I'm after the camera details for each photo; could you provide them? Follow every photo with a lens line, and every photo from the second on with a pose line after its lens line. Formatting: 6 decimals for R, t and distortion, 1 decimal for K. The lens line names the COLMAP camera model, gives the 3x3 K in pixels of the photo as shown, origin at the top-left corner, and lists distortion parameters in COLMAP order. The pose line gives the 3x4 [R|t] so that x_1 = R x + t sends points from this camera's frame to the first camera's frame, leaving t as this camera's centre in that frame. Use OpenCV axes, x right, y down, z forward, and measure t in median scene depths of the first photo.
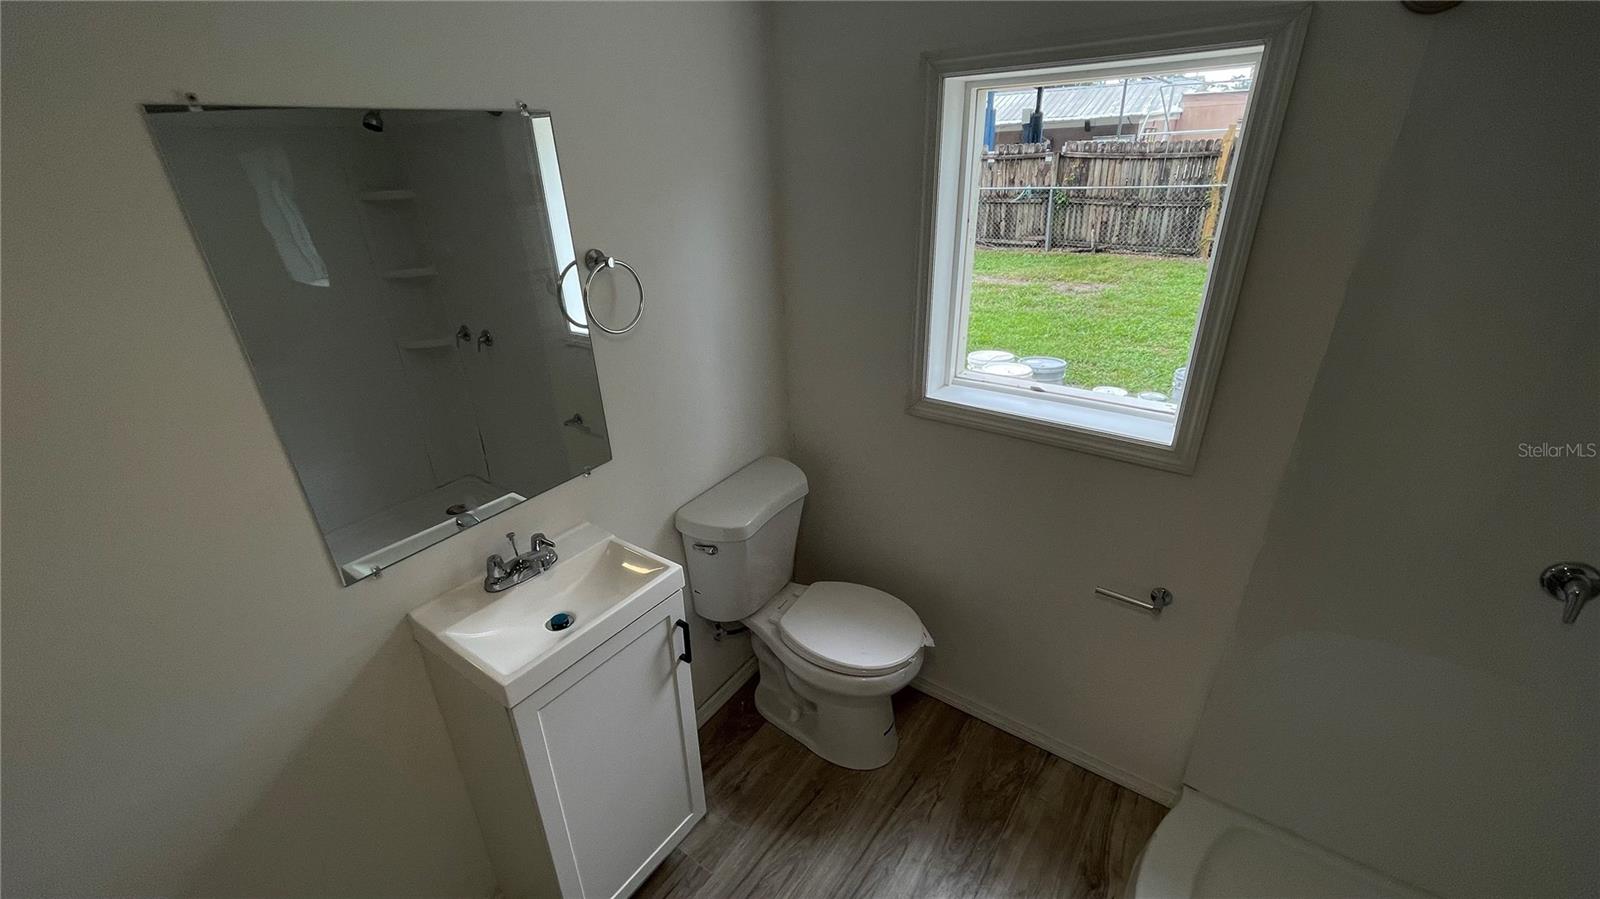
lens RADIAL K [[645.9, 0, 793.0], [0, 645.9, 456.7], [0, 0, 1]] dist [-0.009542, 0.000247]
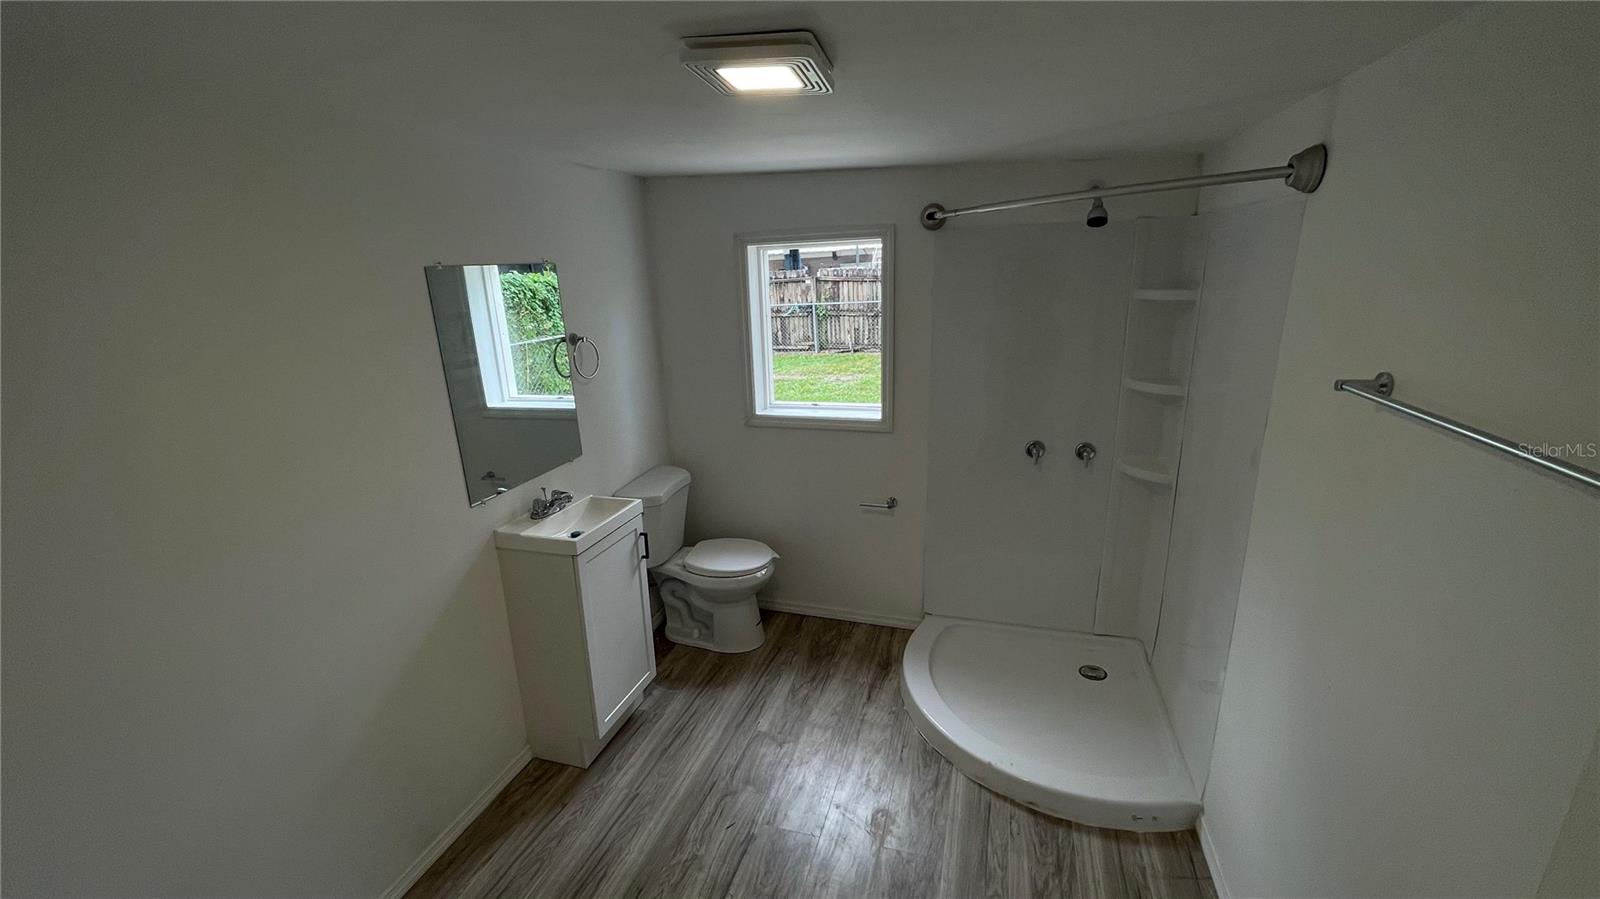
lens RADIAL K [[645.9, 0, 793.4], [0, 645.9, 454.0], [0, 0, 1]] dist [-0.009542, 0.000247]
pose [[0.948552, -0.086157, 0.304673, -0.223065], [0.137077, 0.979156, -0.149875, 0.270861], [-0.285409, 0.183928, 0.940591, -0.605699]]
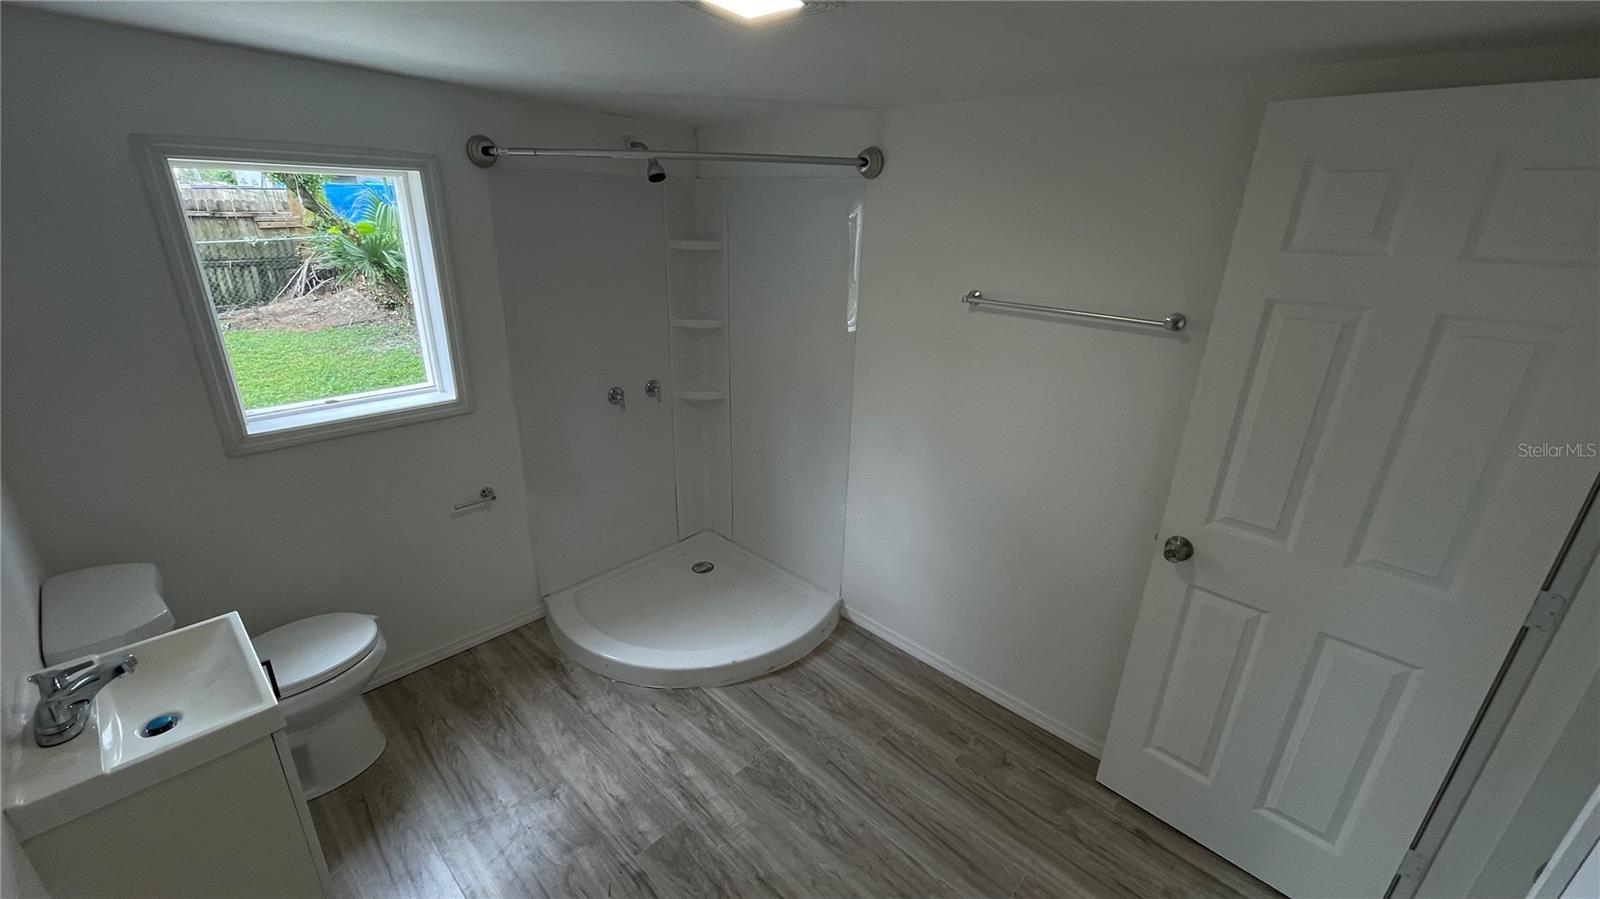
lens RADIAL K [[645.9, 0, 797.6], [0, 645.9, 453.2], [0, 0, 1]] dist [-0.009542, 0.000247]
pose [[0.128607, -0.313900, 0.940705, -0.679367], [0.396803, 0.885627, 0.241273, 0.041612], [-0.908850, 0.342245, 0.238455, -0.101386]]
